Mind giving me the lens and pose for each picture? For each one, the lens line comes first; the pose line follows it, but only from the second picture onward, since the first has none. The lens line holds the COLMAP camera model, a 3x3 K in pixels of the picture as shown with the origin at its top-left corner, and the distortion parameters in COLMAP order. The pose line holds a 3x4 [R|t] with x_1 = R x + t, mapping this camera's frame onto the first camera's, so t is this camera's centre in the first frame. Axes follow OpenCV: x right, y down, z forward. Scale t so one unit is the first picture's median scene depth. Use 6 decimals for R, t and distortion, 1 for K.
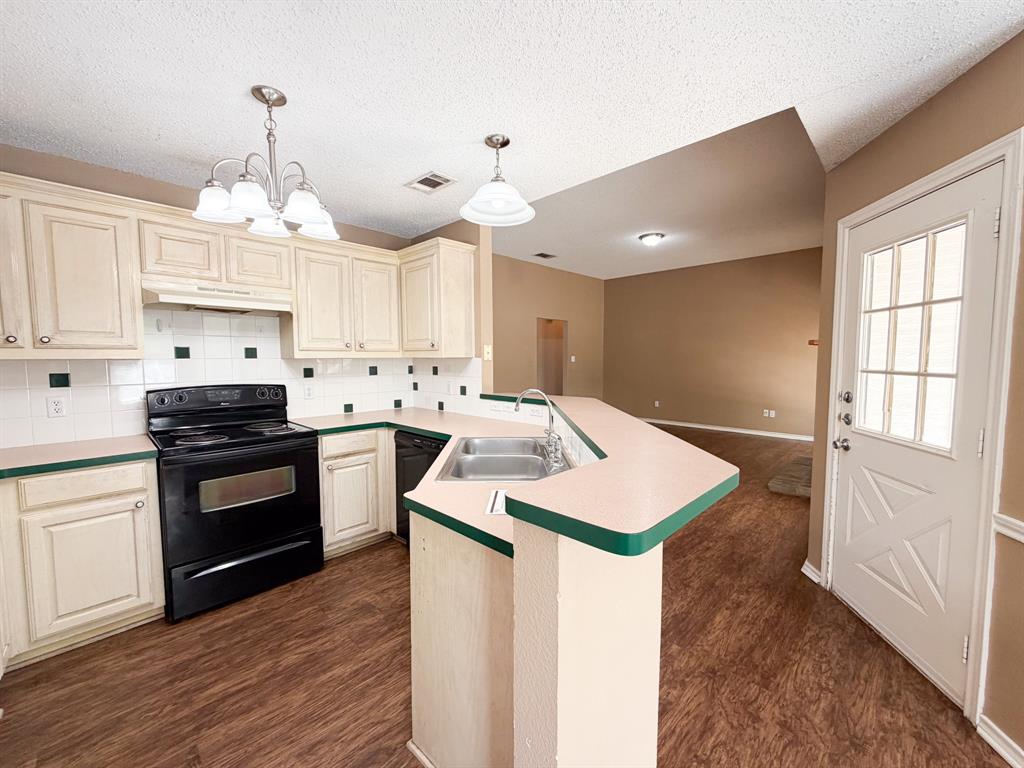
lens RADIAL K [[409.0, 0, 509.4], [0, 409.0, 383.1], [0, 0, 1]] dist [-0.000159, 0.000099]
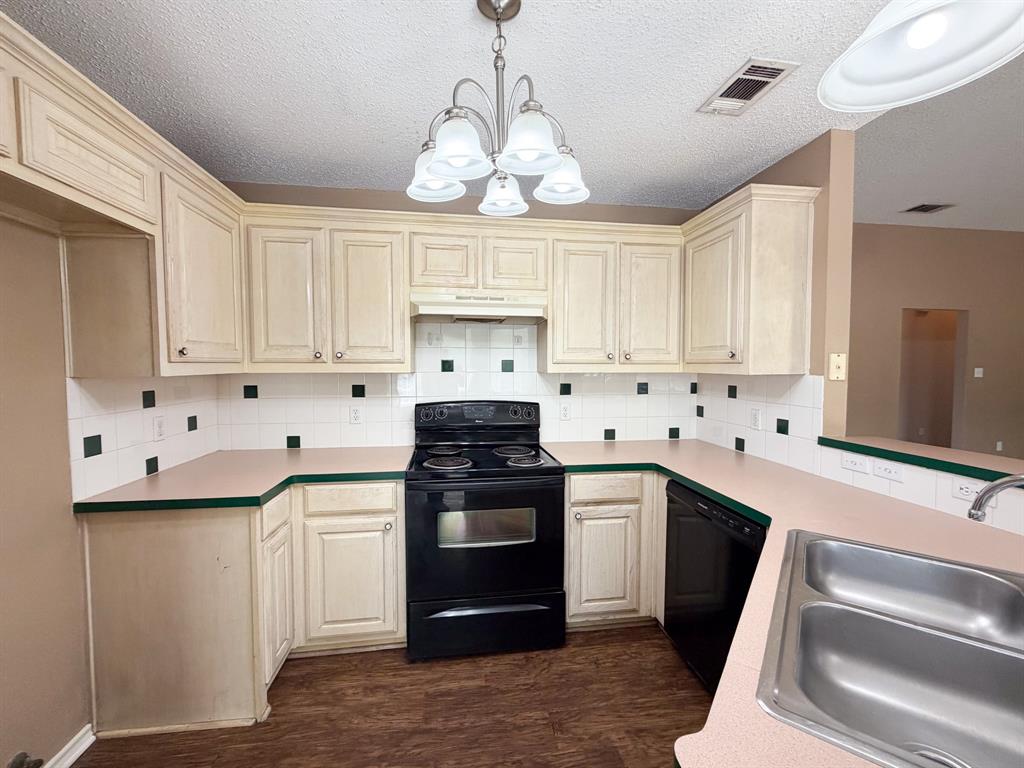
lens RADIAL K [[409.0, 0, 509.4], [0, 409.0, 383.1], [0, 0, 1]] dist [-0.000159, 0.000099]
pose [[0.793947, 0.031613, -0.607165, -0.083715], [-0.042920, 0.999070, -0.004105, -0.034682], [0.606471, 0.029319, 0.794565, 0.305833]]
